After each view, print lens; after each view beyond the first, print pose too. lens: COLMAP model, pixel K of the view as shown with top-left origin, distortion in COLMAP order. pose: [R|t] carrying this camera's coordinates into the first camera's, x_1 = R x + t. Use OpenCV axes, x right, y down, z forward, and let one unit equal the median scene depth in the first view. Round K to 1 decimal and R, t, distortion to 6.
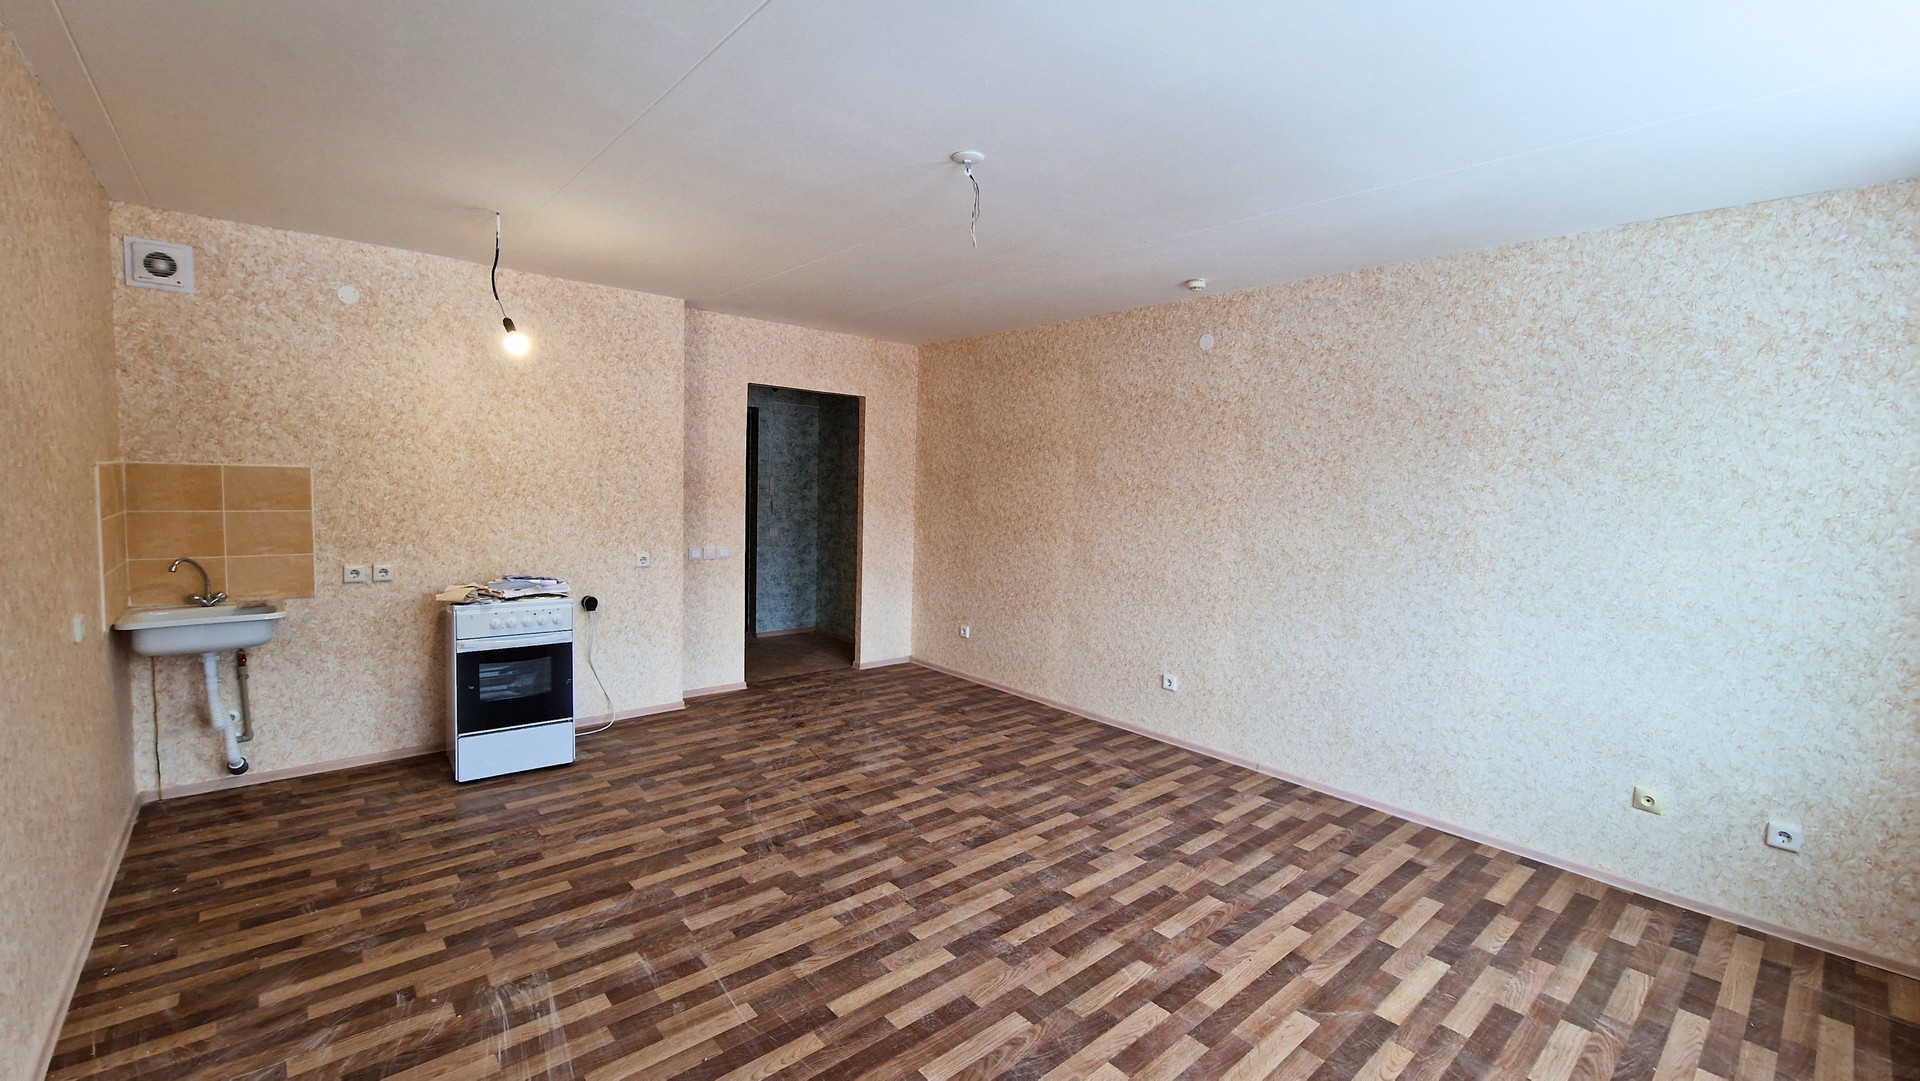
lens RADIAL K [[783.8, 0, 961.1], [0, 783.8, 537.7], [0, 0, 1]] dist [0.001142, -0.000580]
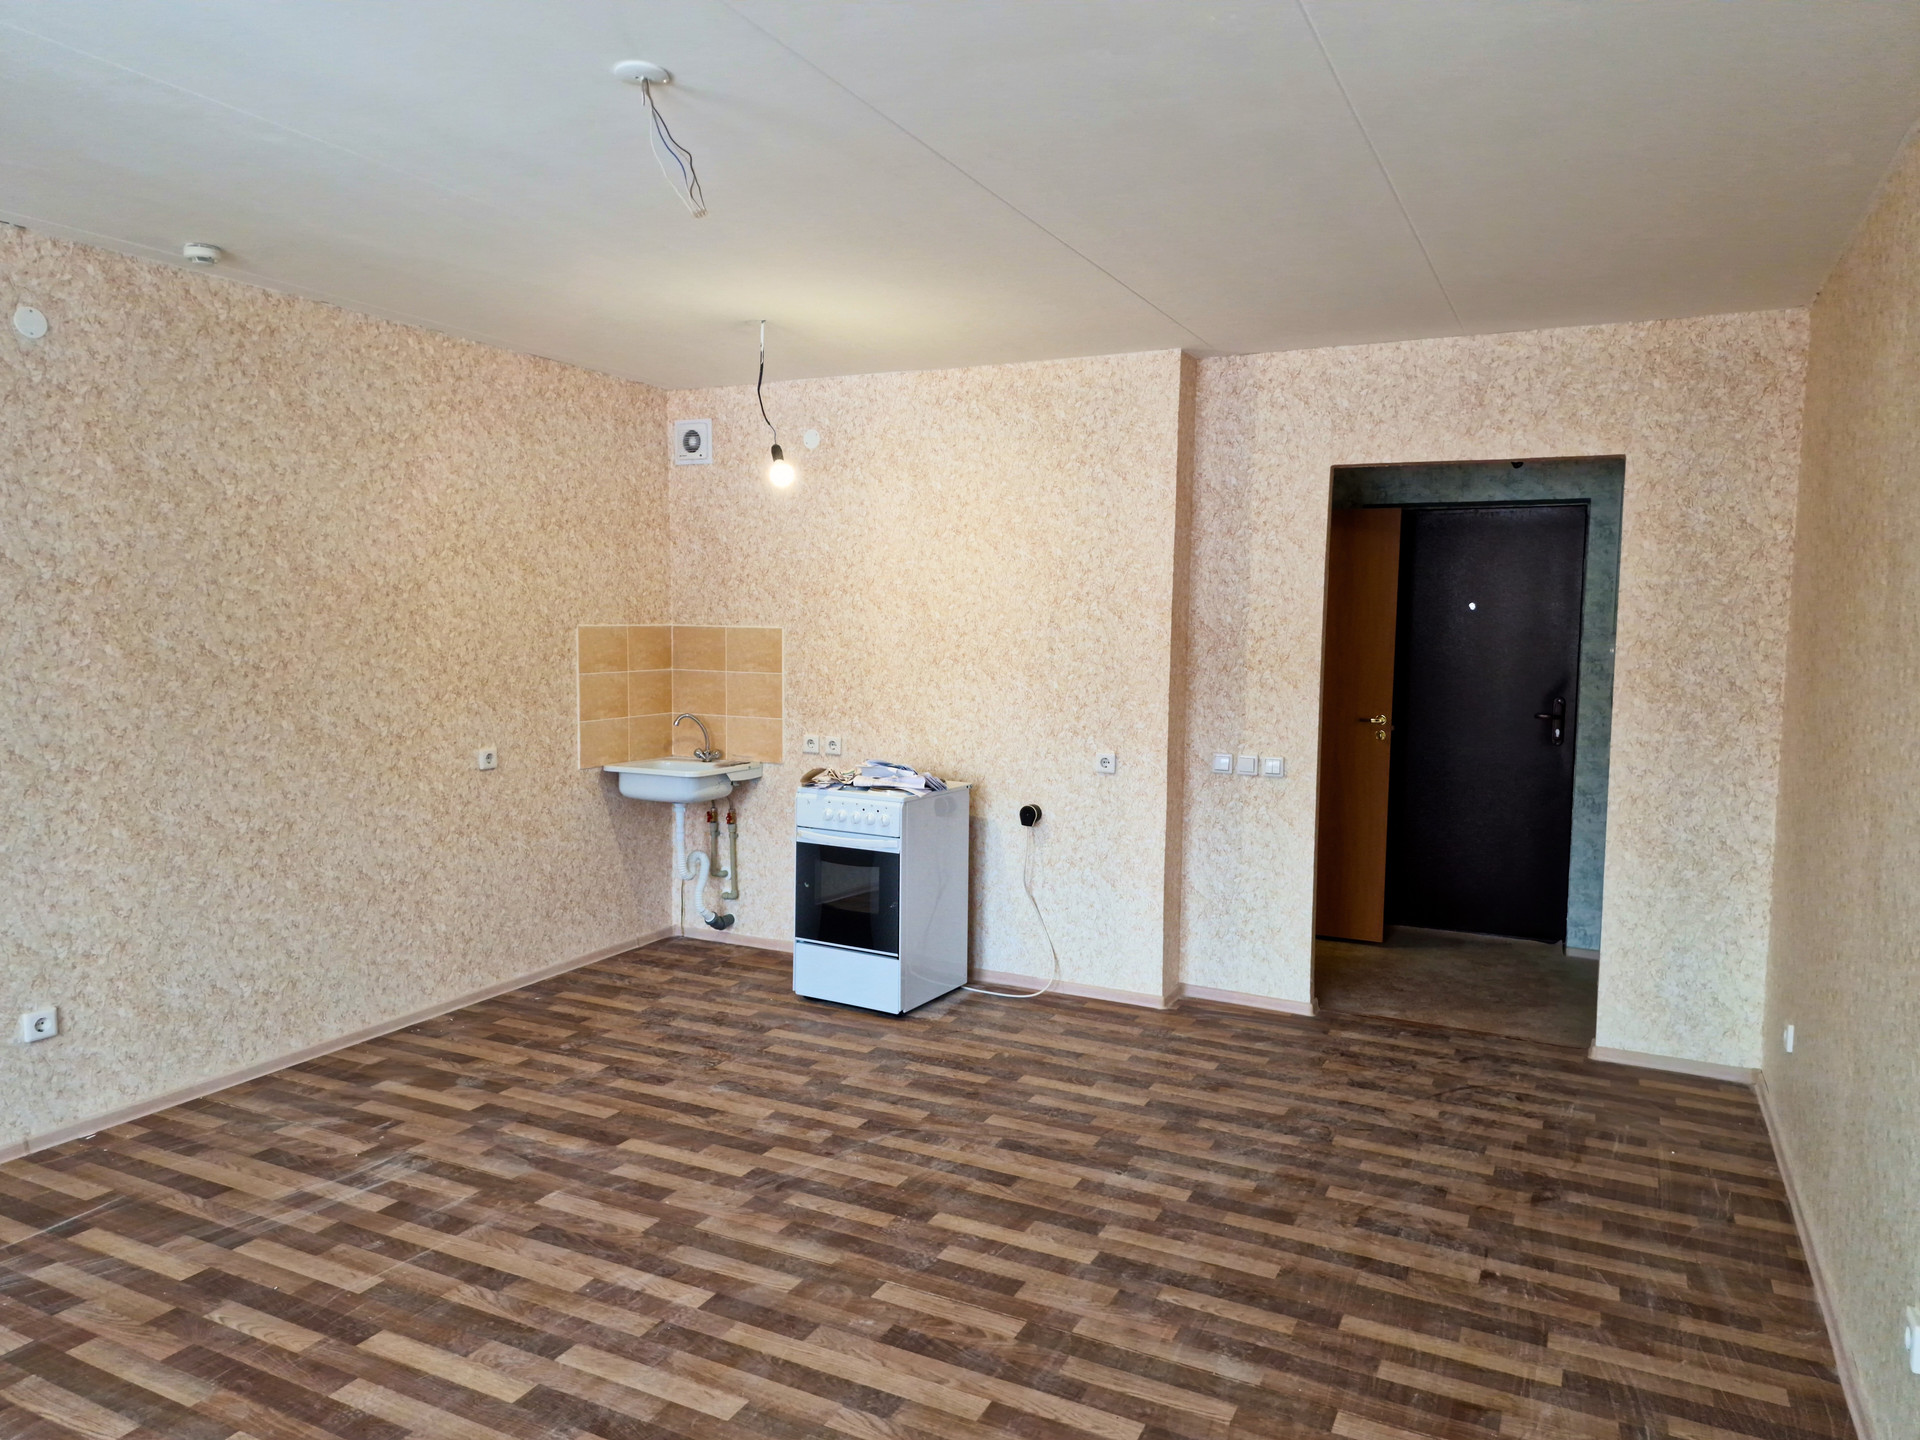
lens RADIAL K [[1295.4, 0, 955.4], [0, 1295.4, 718.4], [0, 0, 1]] dist [0.054687, -0.032117]
pose [[0.377131, 0.050464, -0.924784, 0.771893], [-0.070752, 0.997166, 0.025560, -0.038589], [0.923453, 0.055791, 0.379633, 0.656849]]
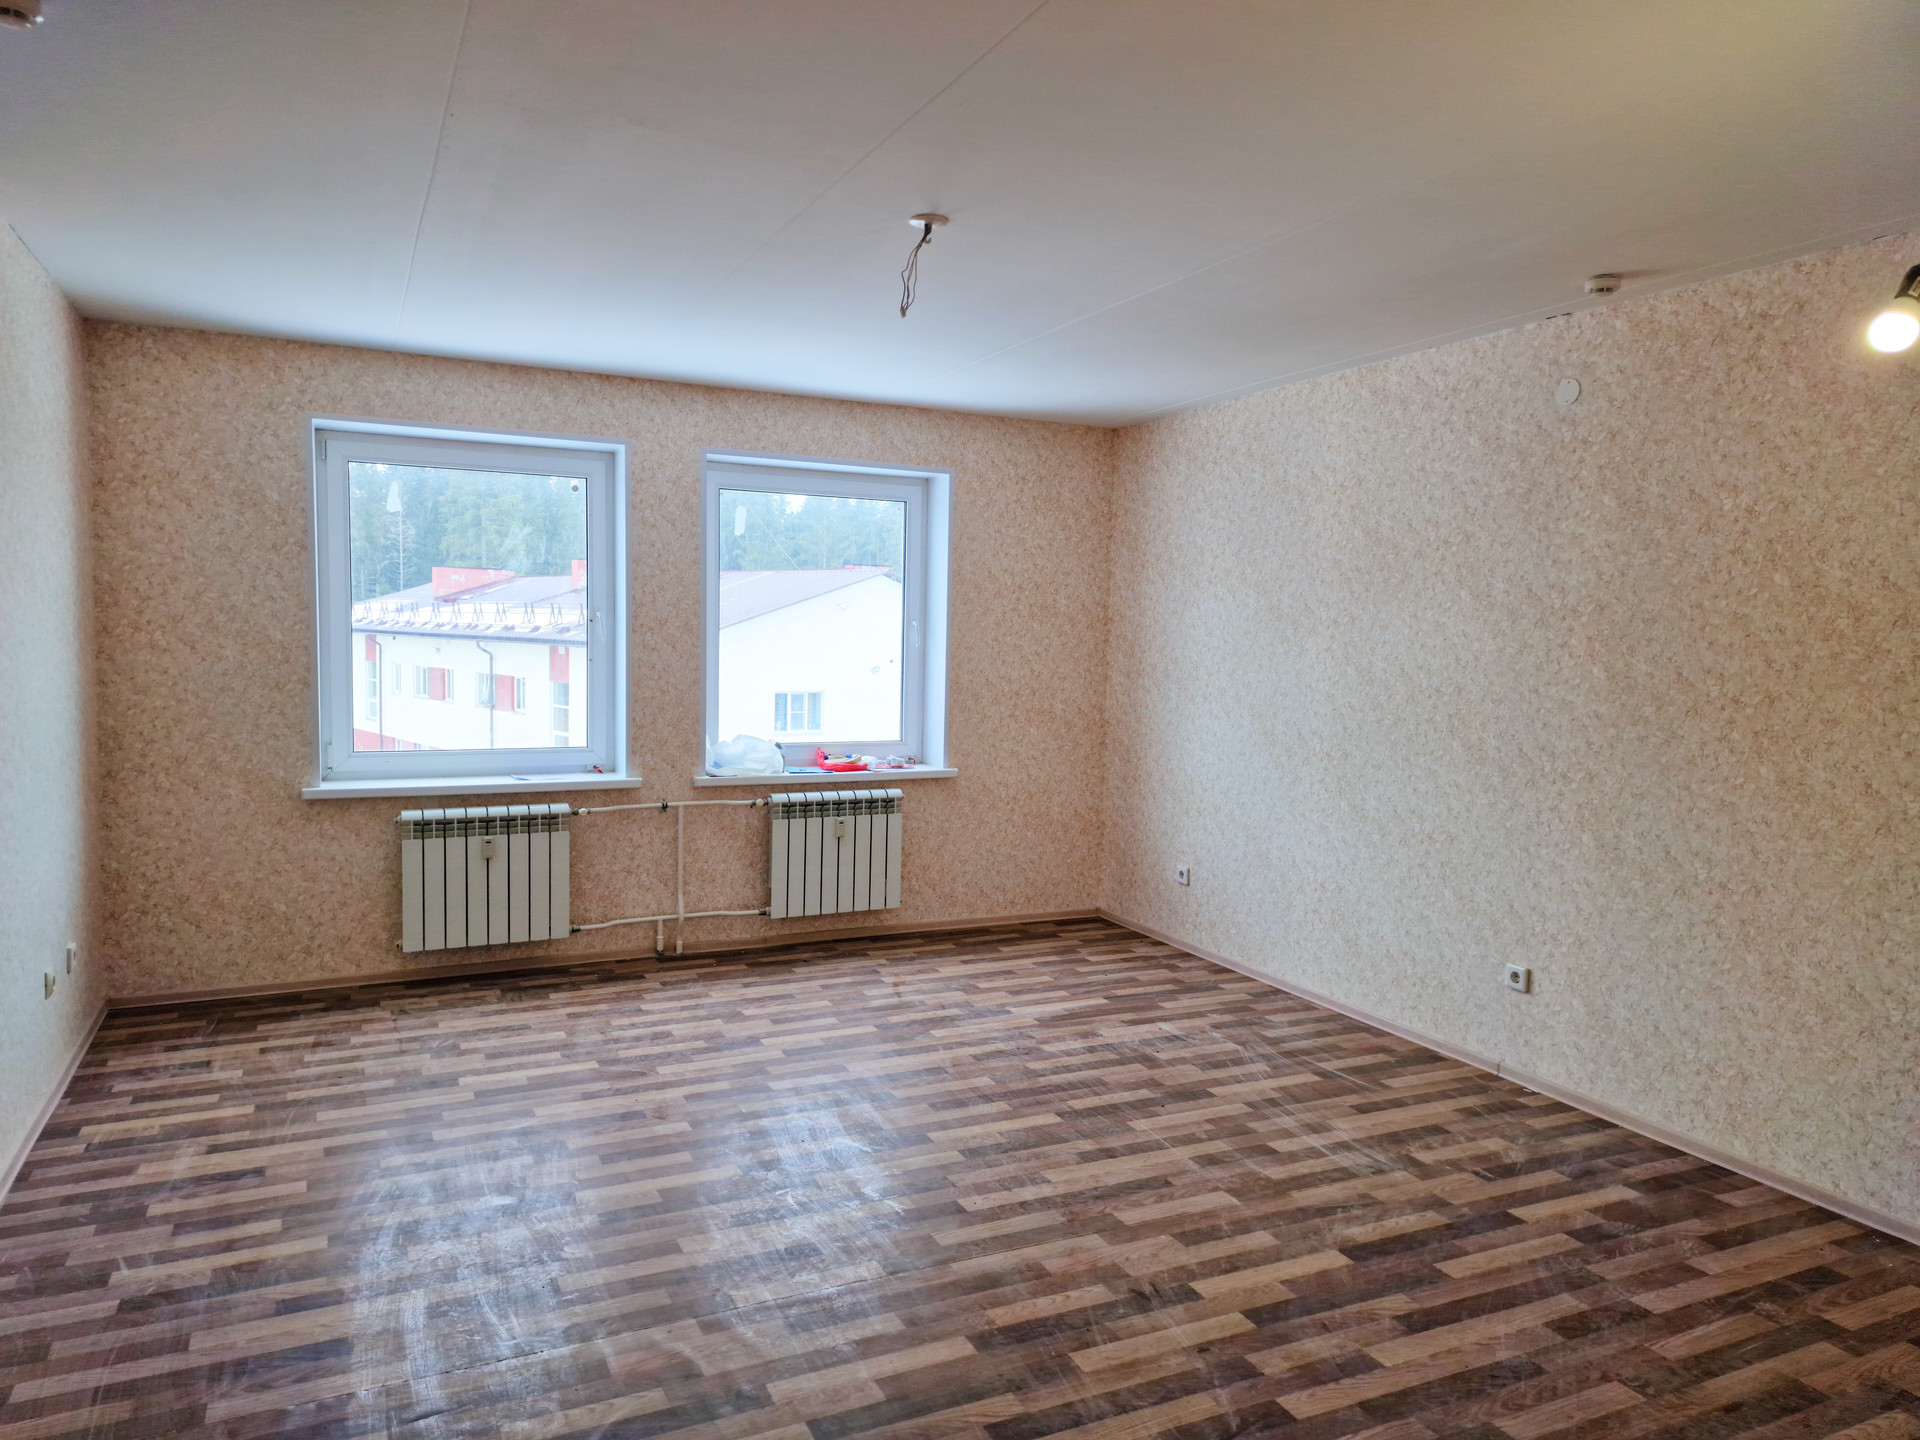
lens RADIAL K [[1295.4, 0, 949.3], [0, 1295.4, 726.1], [0, 0, 1]] dist [0.054687, -0.032117]
pose [[-0.959125, -0.072644, 0.273501, -0.310159], [-0.030034, 0.987162, 0.156871, -0.141153], [-0.281386, 0.142245, -0.948993, 1.757002]]
